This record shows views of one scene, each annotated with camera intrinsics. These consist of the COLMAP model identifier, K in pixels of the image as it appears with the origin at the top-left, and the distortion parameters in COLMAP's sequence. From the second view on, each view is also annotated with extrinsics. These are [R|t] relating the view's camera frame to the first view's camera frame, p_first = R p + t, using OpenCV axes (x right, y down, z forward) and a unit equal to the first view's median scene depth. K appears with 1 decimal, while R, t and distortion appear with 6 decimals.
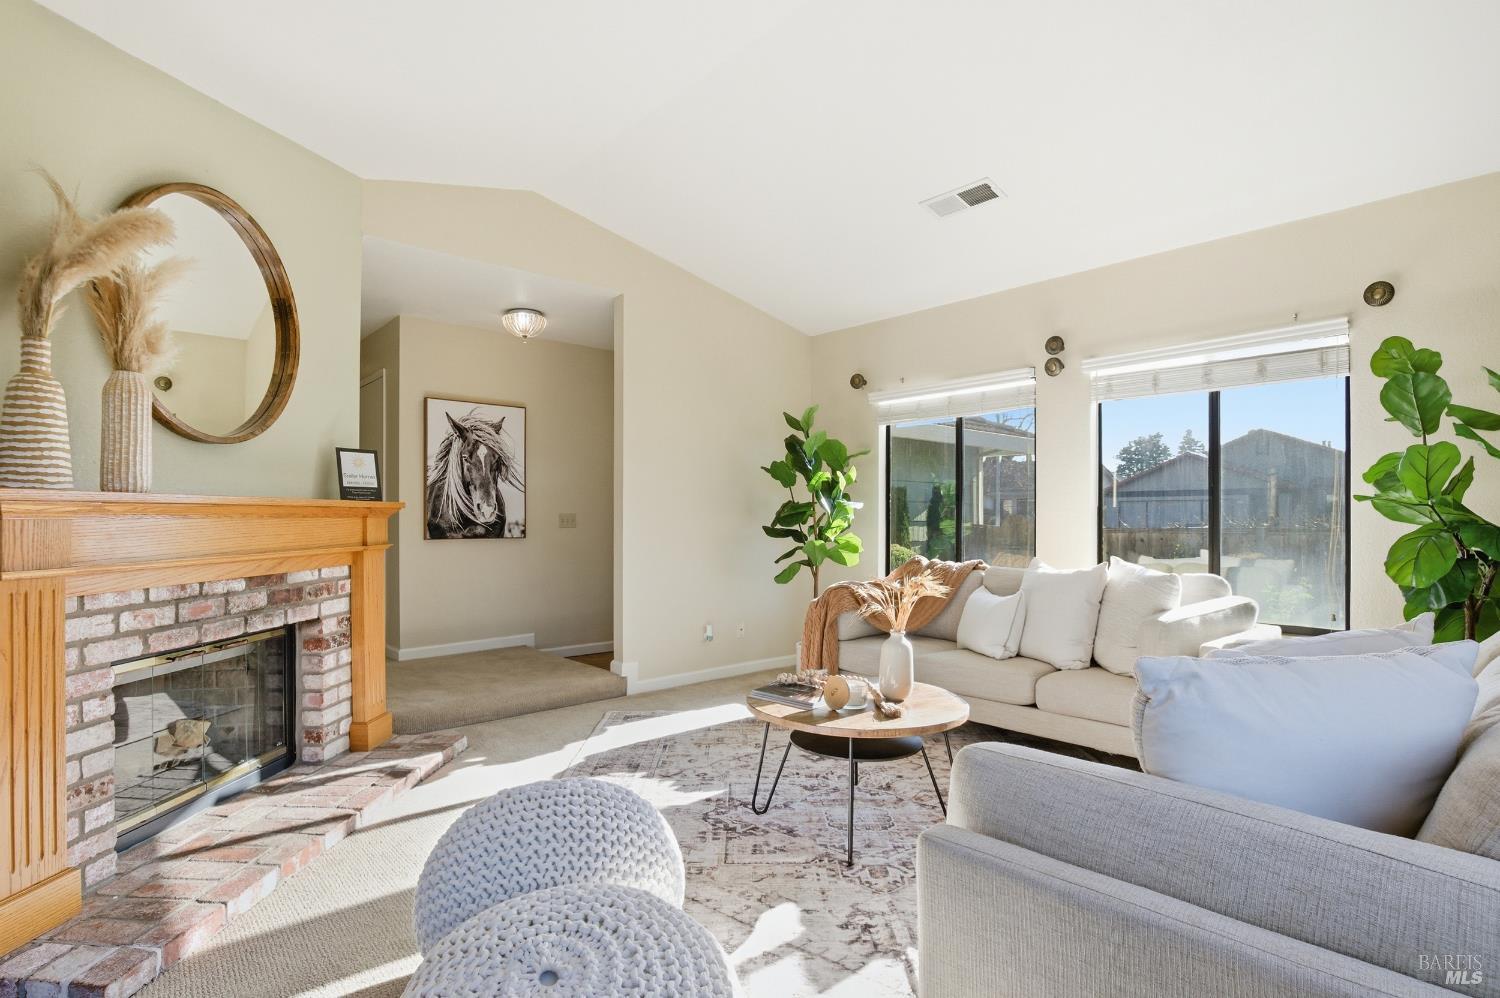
lens RADIAL K [[739.5, 0, 749.0], [0, 739.5, 532.2], [0, 0, 1]] dist [-0.021284, 0.000499]
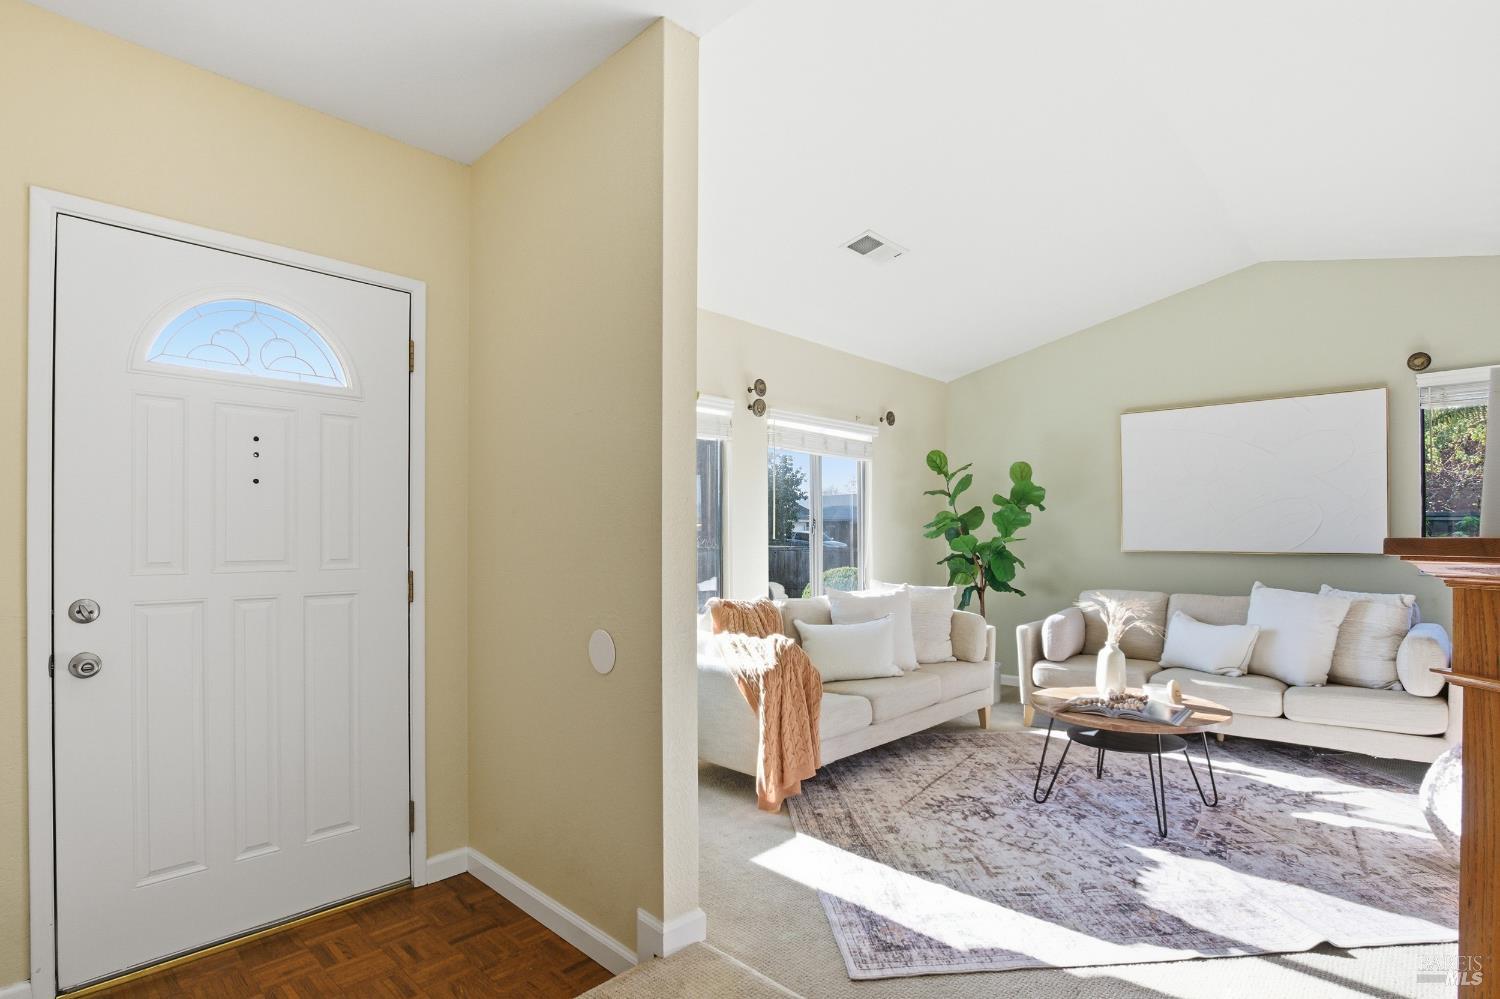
lens RADIAL K [[739.5, 0, 749.0], [0, 739.5, 532.7], [0, 0, 1]] dist [-0.021284, 0.000499]
pose [[-0.085117, 0.009717, 0.996324, -0.990804], [0.018852, 0.999789, -0.008140, -0.053410], [-0.996193, 0.018090, -0.085283, 1.692930]]
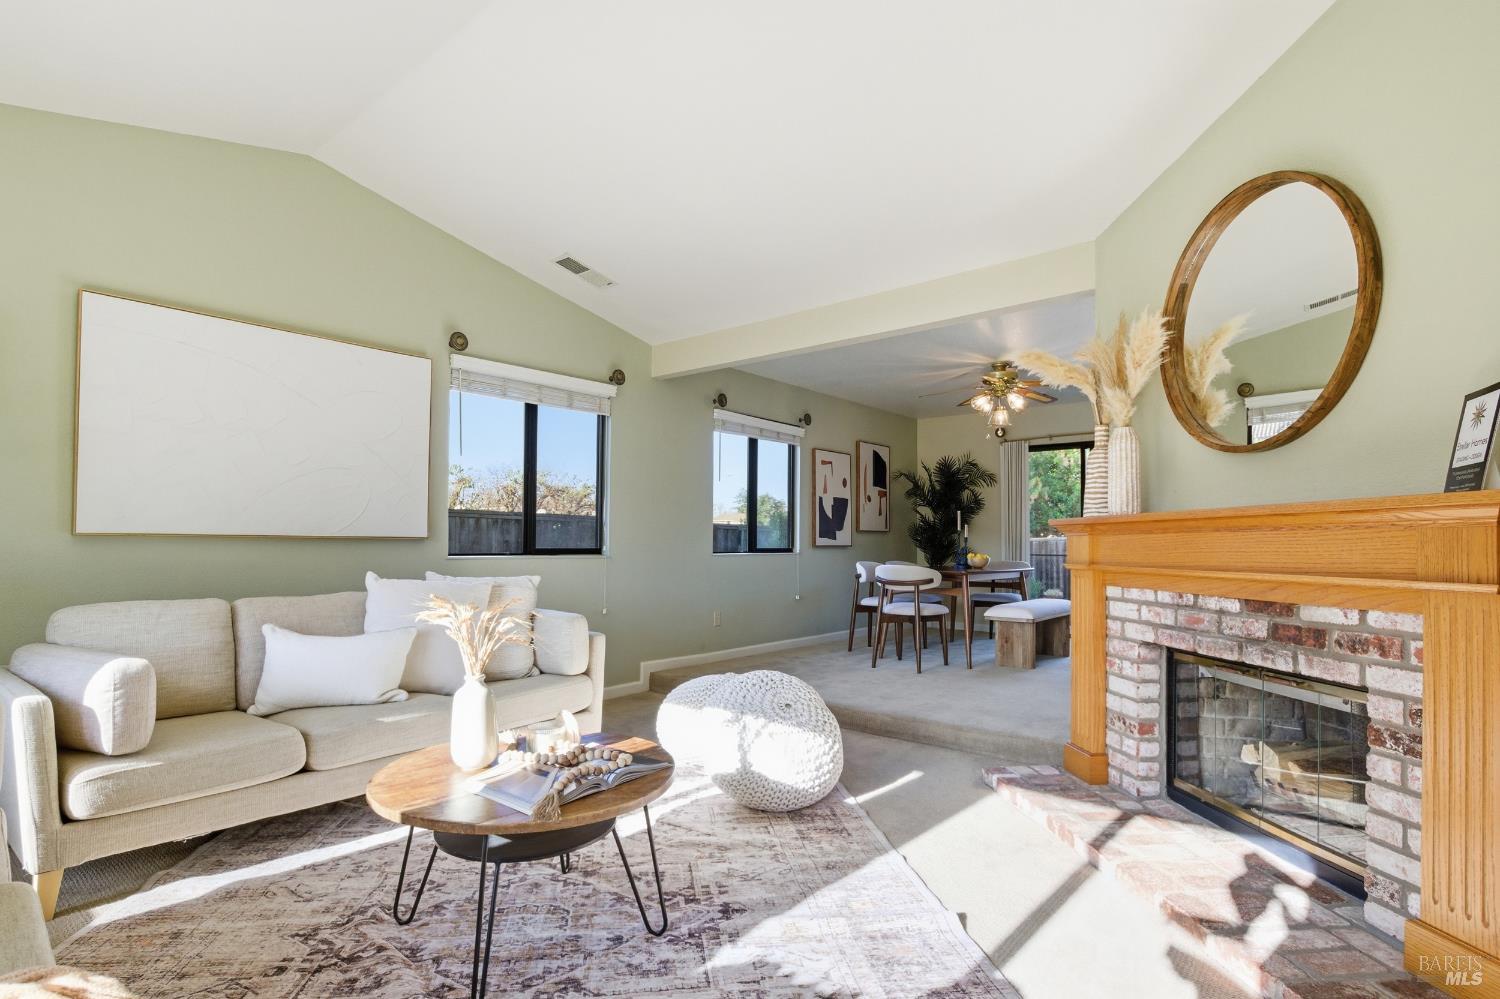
lens RADIAL K [[739.5, 0, 749.0], [0, 739.5, 532.7], [0, 0, 1]] dist [-0.021284, 0.000499]
pose [[-0.989352, -0.008971, -0.145265, 0.034089], [-0.009767, 0.999941, 0.004769, -0.016593], [0.145214, 0.006137, -0.989381, 1.750303]]
